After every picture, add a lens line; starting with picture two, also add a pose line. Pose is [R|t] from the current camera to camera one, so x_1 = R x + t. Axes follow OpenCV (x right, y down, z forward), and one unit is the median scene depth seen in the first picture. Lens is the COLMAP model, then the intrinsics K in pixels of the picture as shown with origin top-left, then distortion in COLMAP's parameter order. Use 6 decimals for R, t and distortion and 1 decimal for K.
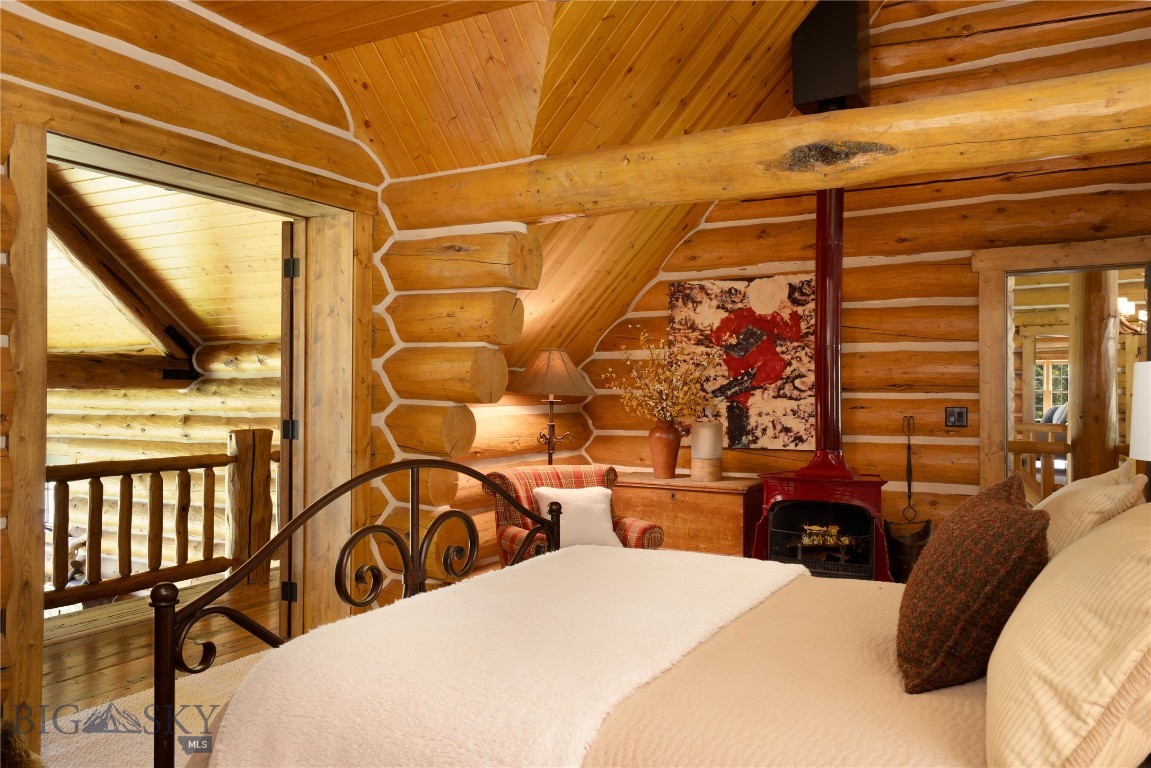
lens RADIAL K [[861.4, 0, 577.4], [0, 861.4, 385.7], [0, 0, 1]] dist [0.046530, 0.002158]
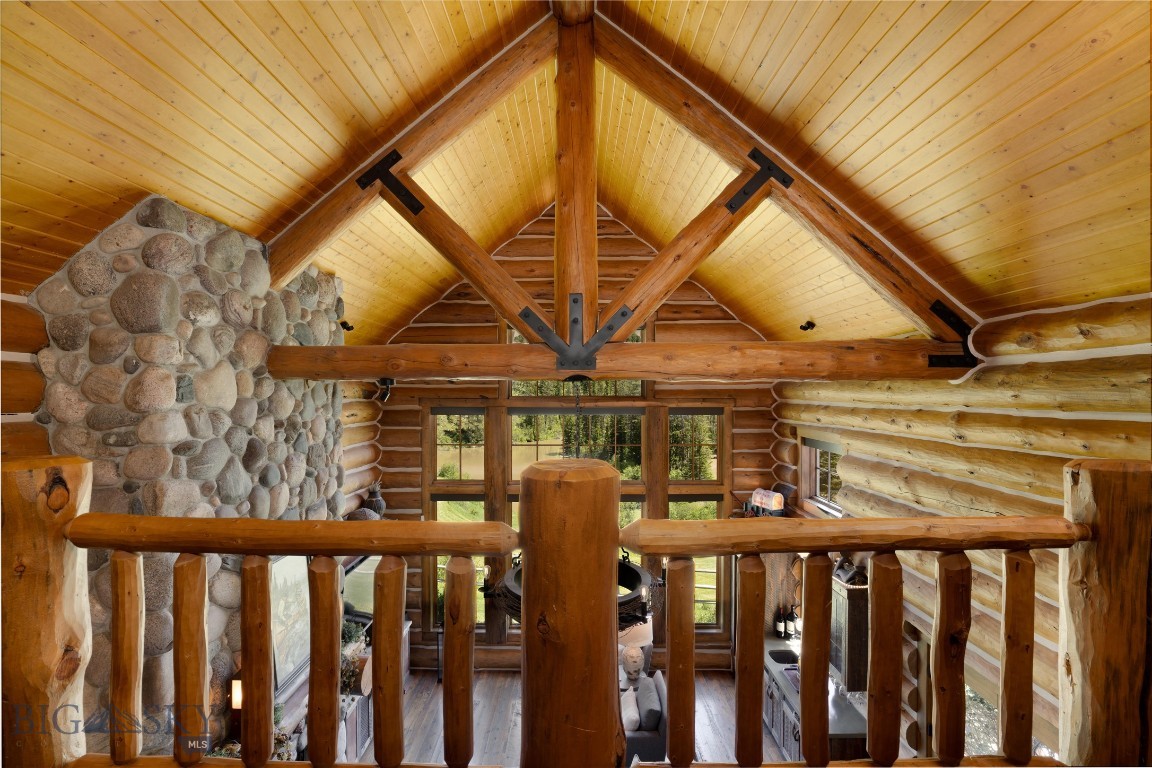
lens RADIAL K [[519.3, 0, 579.8], [0, 519.3, 384.5], [0, 0, 1]] dist [-0.016423, -0.000183]
pose [[0.488493, -0.012589, -0.872477, -0.212340], [0.008955, 0.999916, -0.009415, 0.010061], [0.872522, -0.003214, 0.488564, 0.473907]]
